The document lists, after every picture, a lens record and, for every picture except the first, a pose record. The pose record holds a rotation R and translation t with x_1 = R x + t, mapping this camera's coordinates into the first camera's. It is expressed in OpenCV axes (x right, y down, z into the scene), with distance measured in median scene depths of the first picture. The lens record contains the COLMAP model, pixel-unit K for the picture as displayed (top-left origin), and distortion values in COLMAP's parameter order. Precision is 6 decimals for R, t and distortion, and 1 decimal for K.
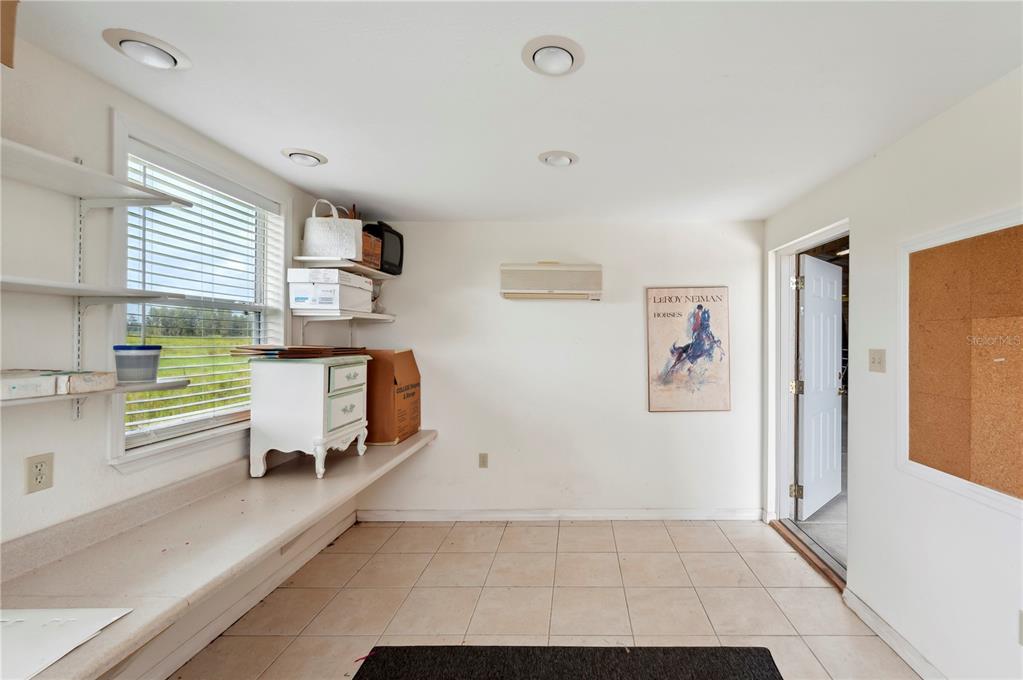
lens RADIAL K [[424.6, 0, 579.0], [0, 424.6, 336.8], [0, 0, 1]] dist [0.000099, -0.000028]
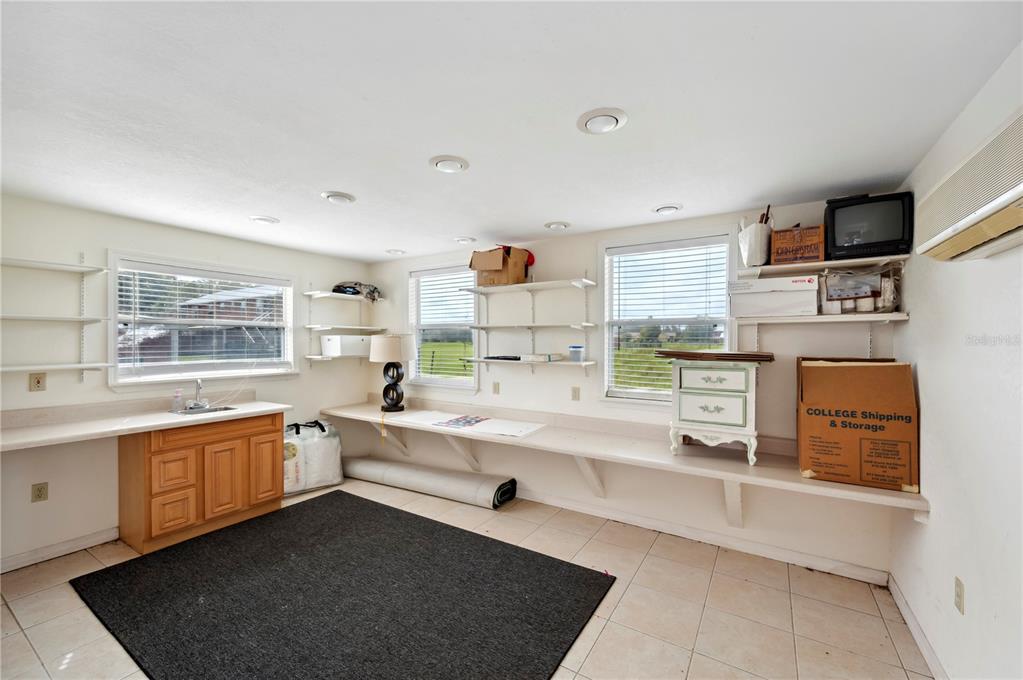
lens RADIAL K [[408.5, 0, 511.6], [0, 408.5, 345.5], [0, 0, 1]] dist [0.001890, -0.000075]
pose [[-0.530915, 0.003333, -0.847419, 0.604468], [-0.001739, 0.999986, 0.005023, 0.002393], [0.847423, 0.004140, -0.530901, 1.097661]]
